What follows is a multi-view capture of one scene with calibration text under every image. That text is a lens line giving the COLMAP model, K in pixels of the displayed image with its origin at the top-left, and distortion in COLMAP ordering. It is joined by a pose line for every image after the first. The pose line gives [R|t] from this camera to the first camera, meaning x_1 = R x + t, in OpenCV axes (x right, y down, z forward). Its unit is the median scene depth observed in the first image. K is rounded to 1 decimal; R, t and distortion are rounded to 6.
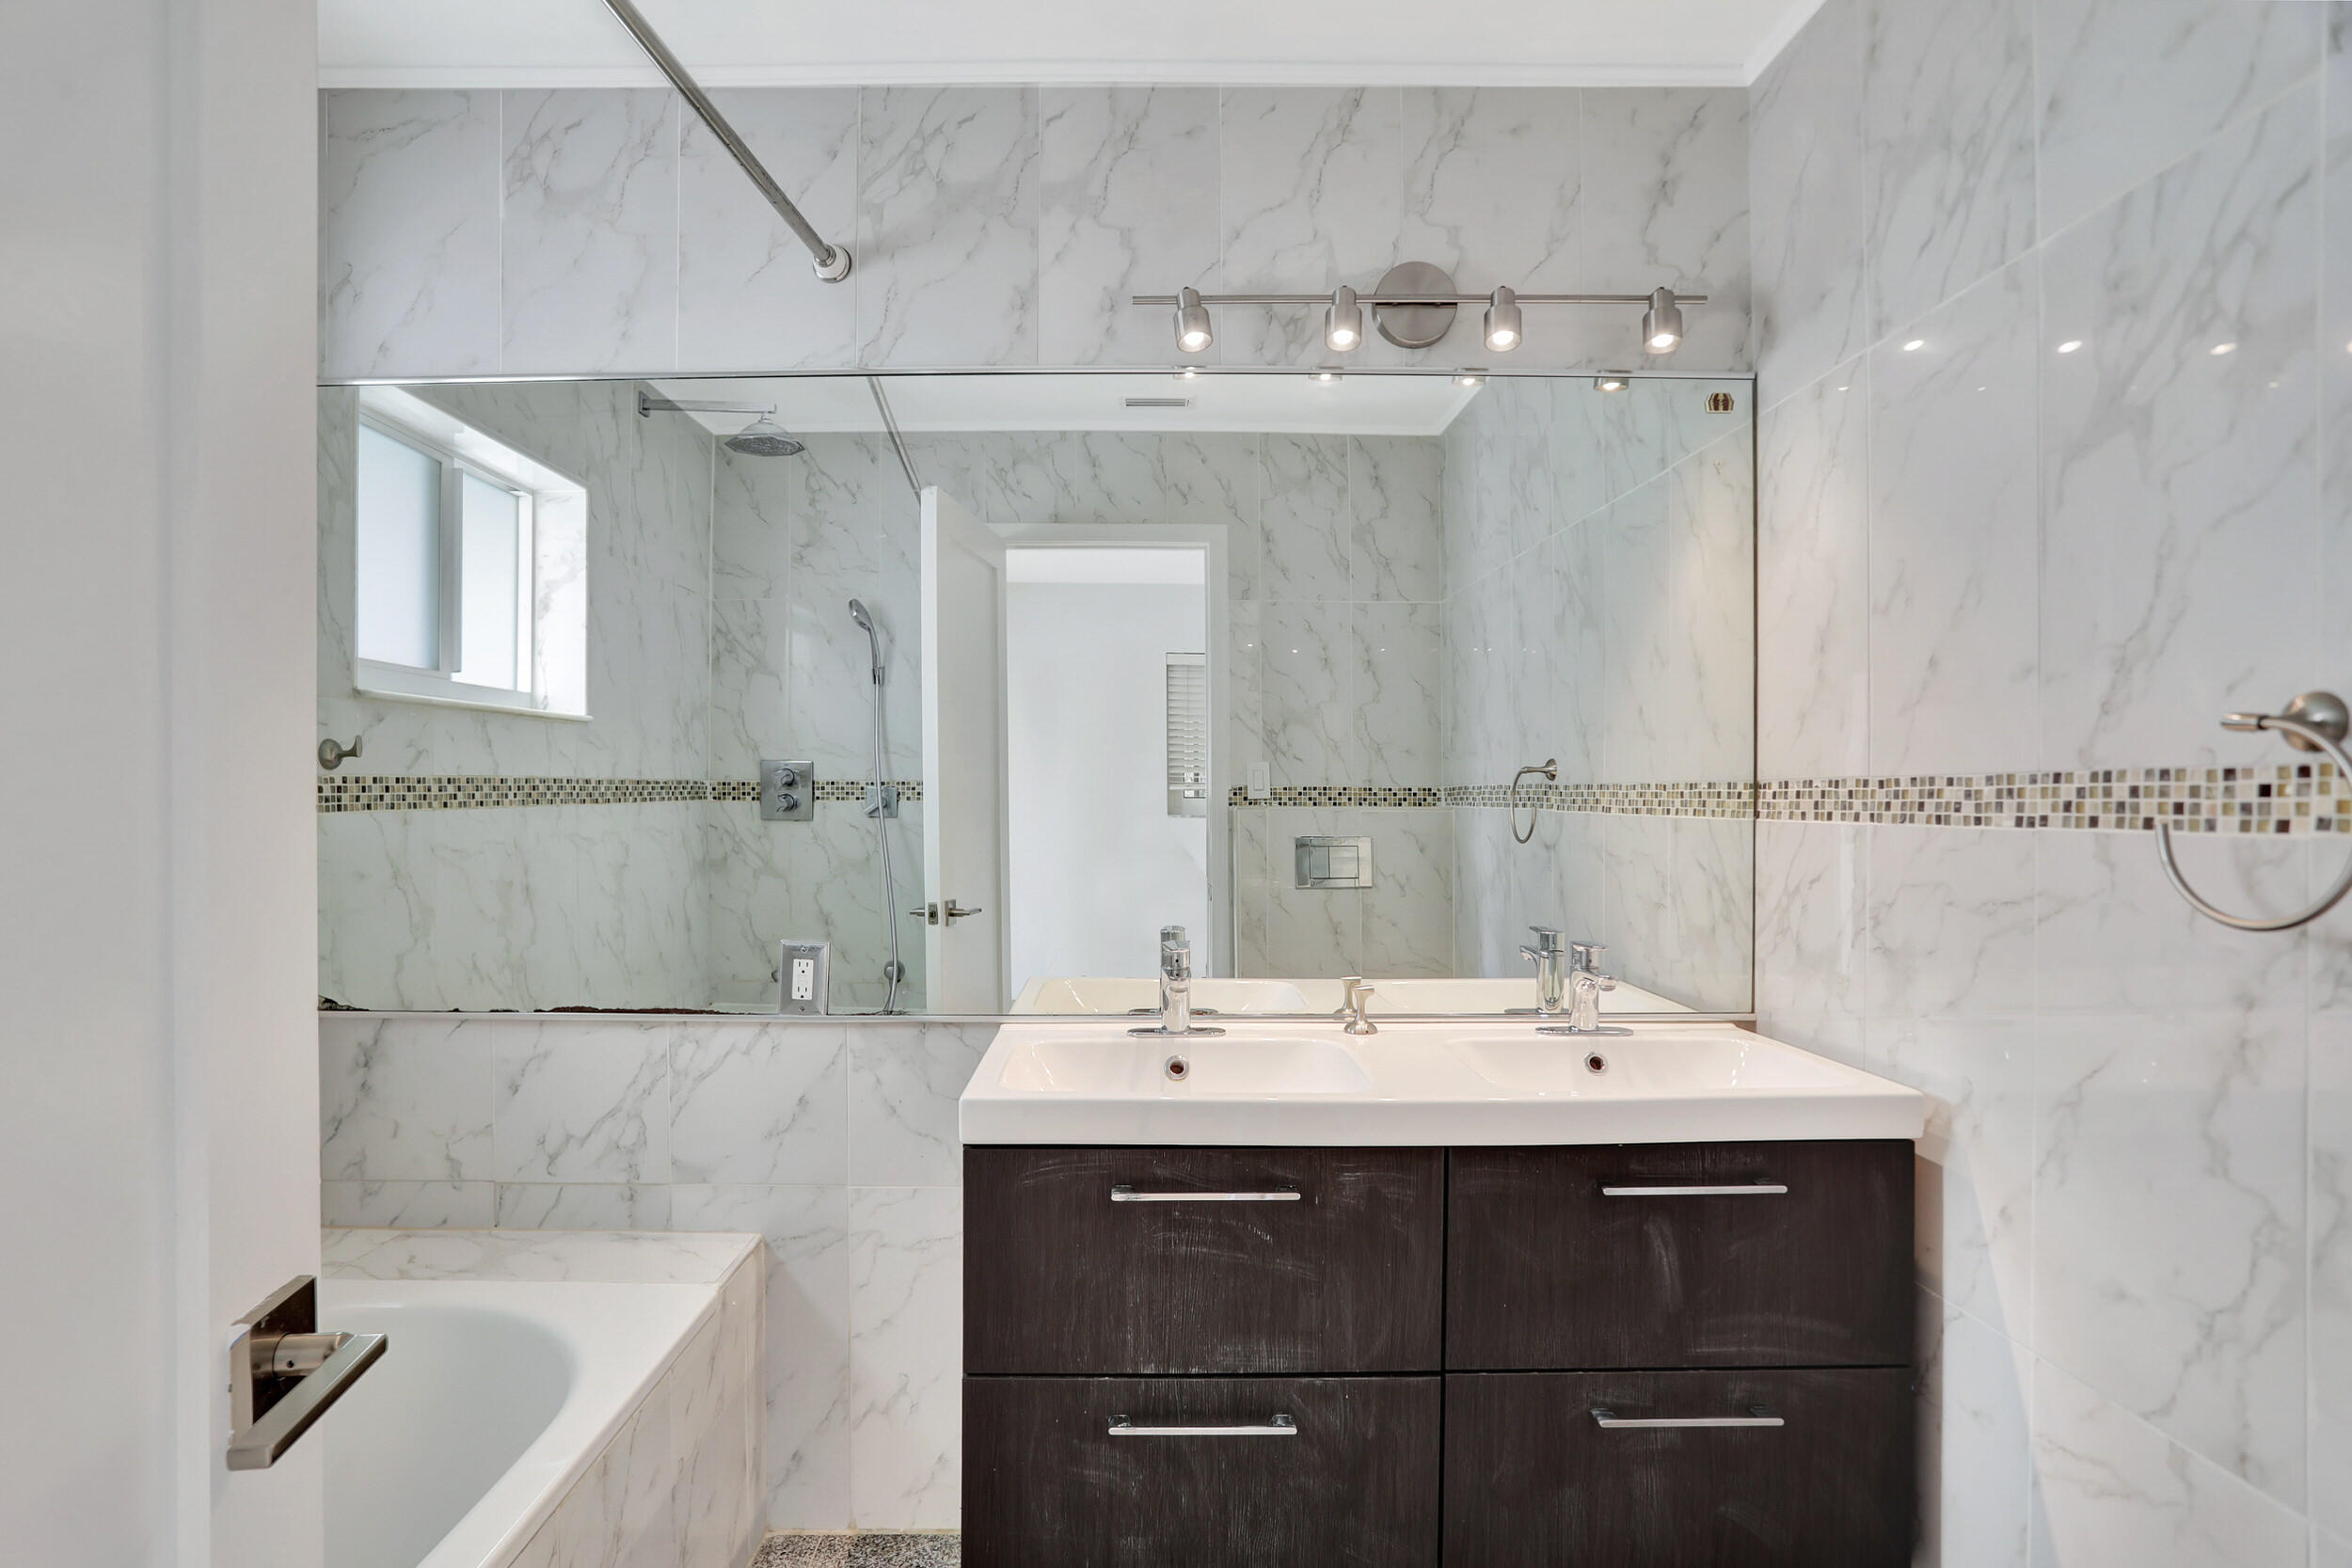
lens RADIAL K [[1139.8, 0, 1124.3], [0, 1139.8, 783.2], [0, 0, 1]] dist [-0.059999, 0.023880]
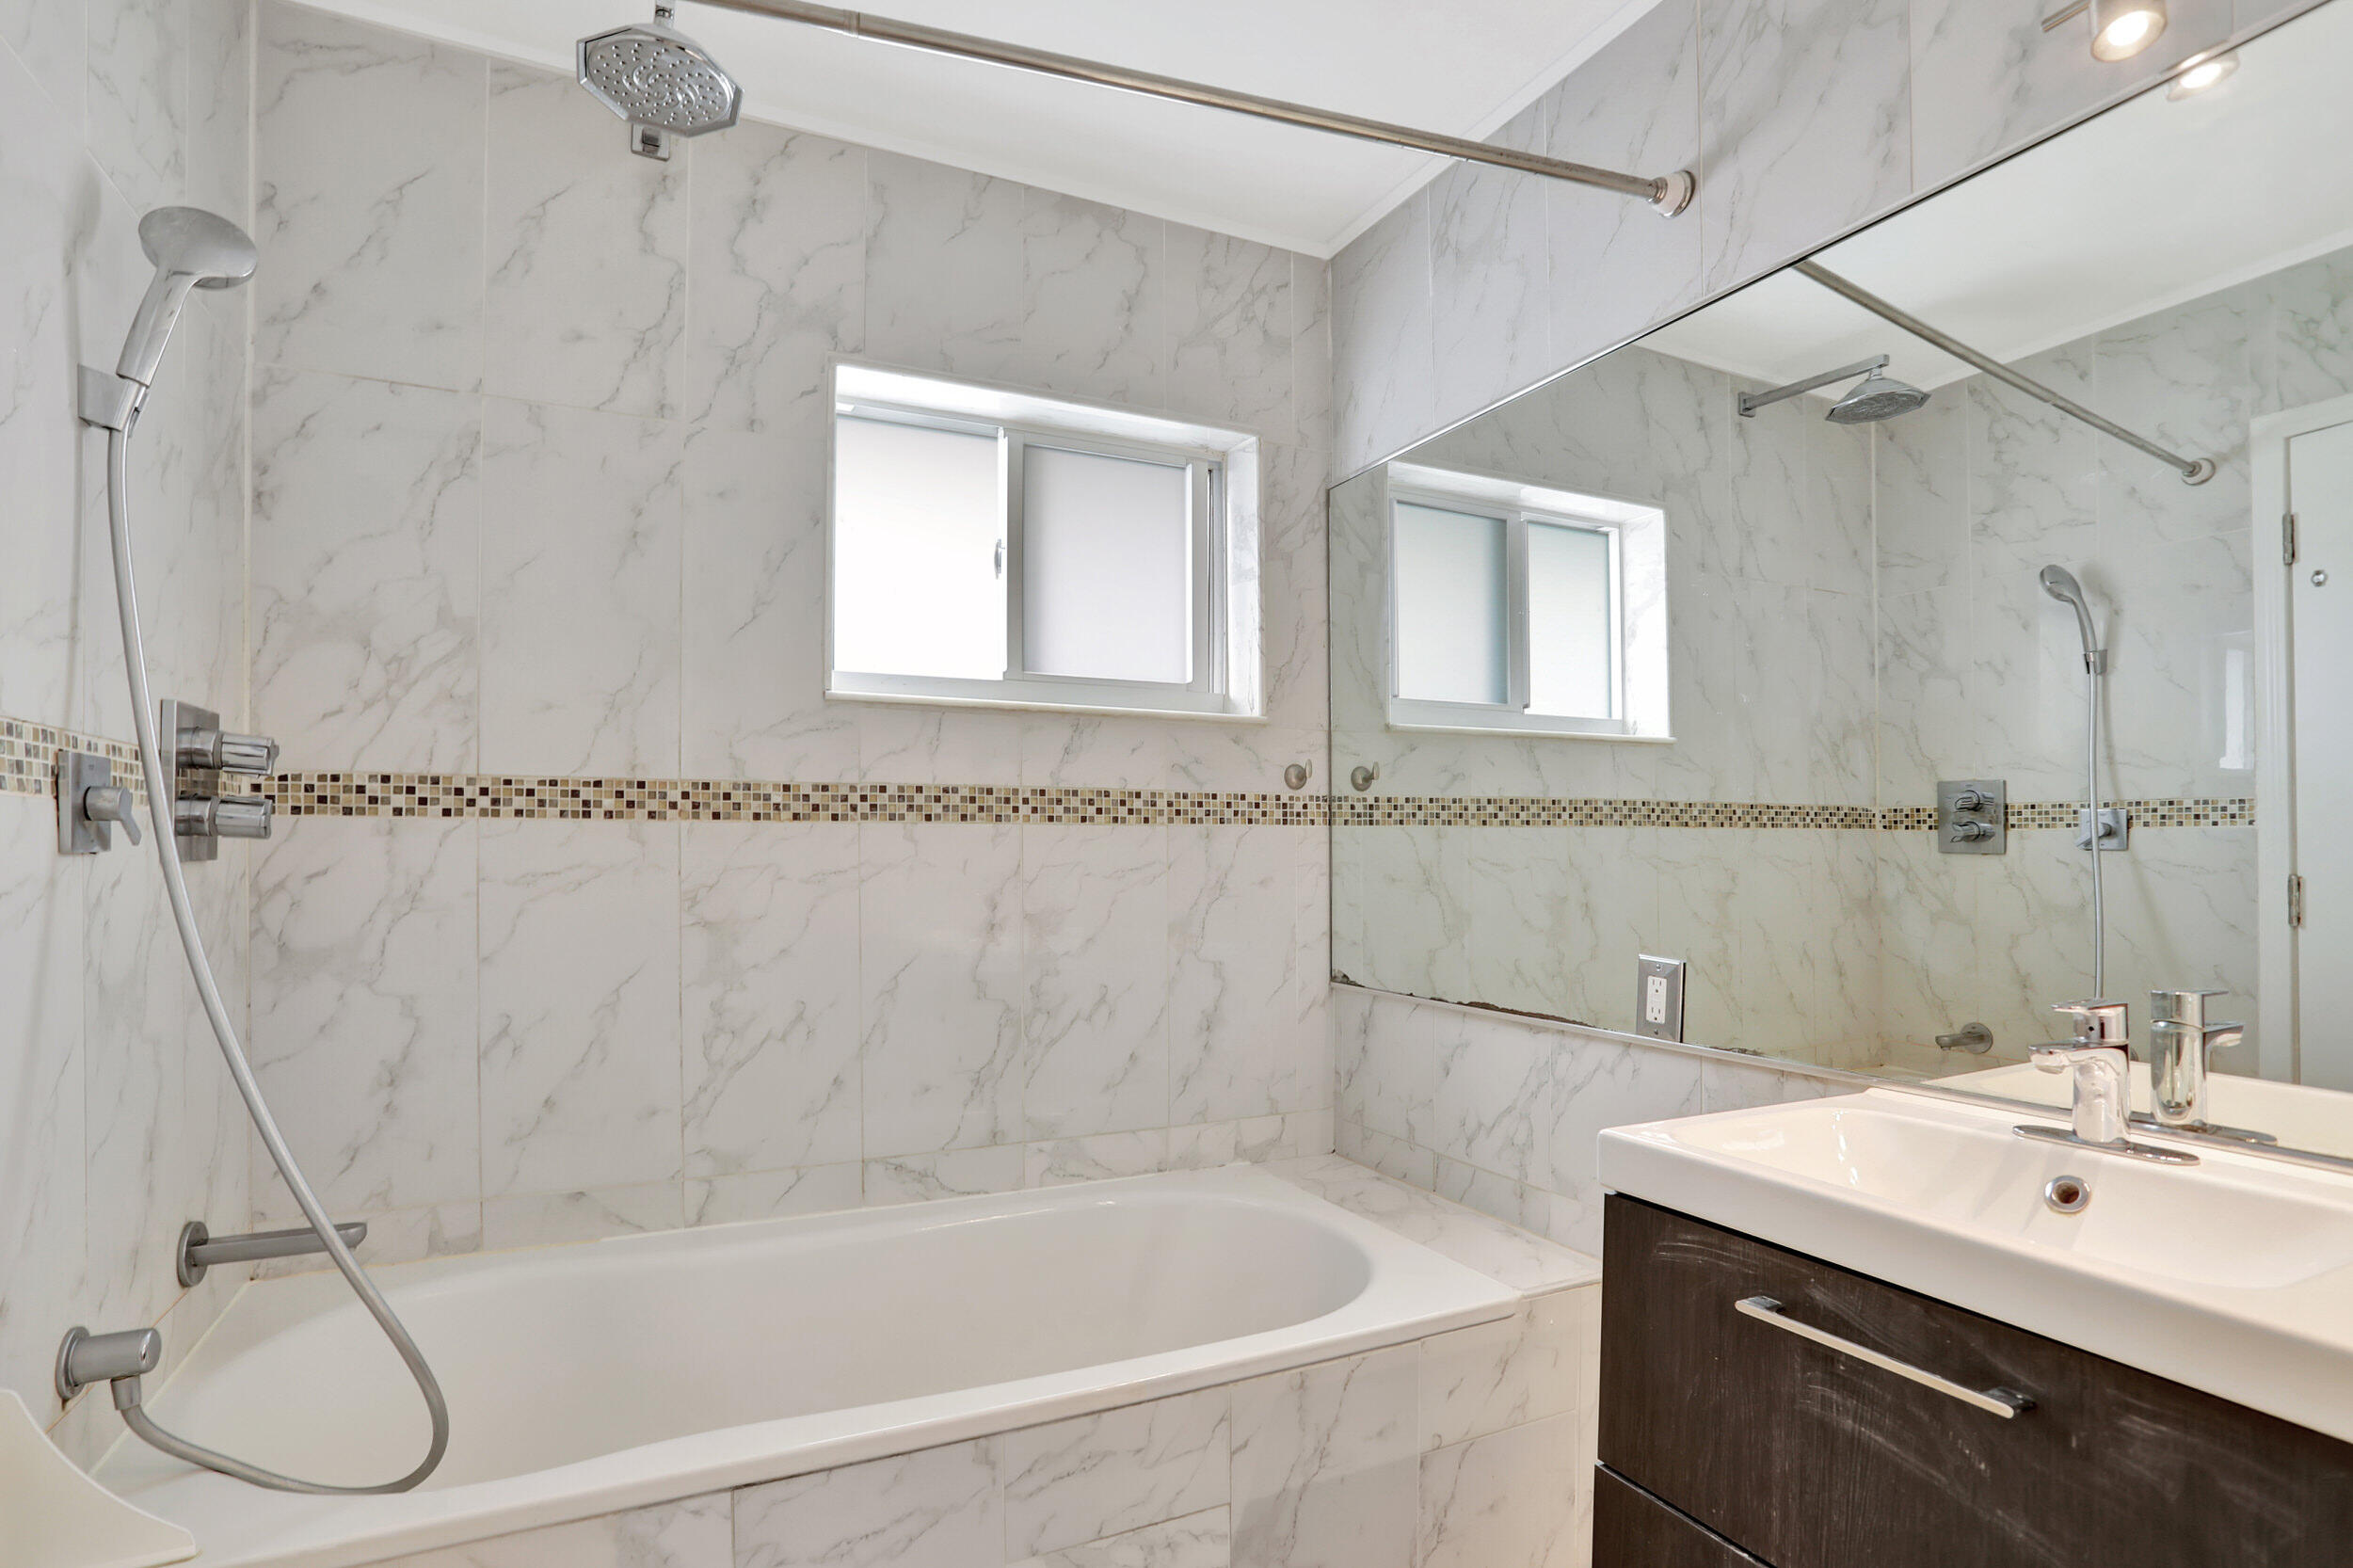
lens RADIAL K [[1173.8, 0, 1183.6], [0, 1173.8, 845.4], [0, 0, 1]] dist [-0.084318, 0.033901]
pose [[0.442408, -0.001867, -0.896812, 0.290097], [0.005247, 0.999986, 0.000507, 0.037433], [0.896798, -0.004930, 0.442412, 0.200540]]
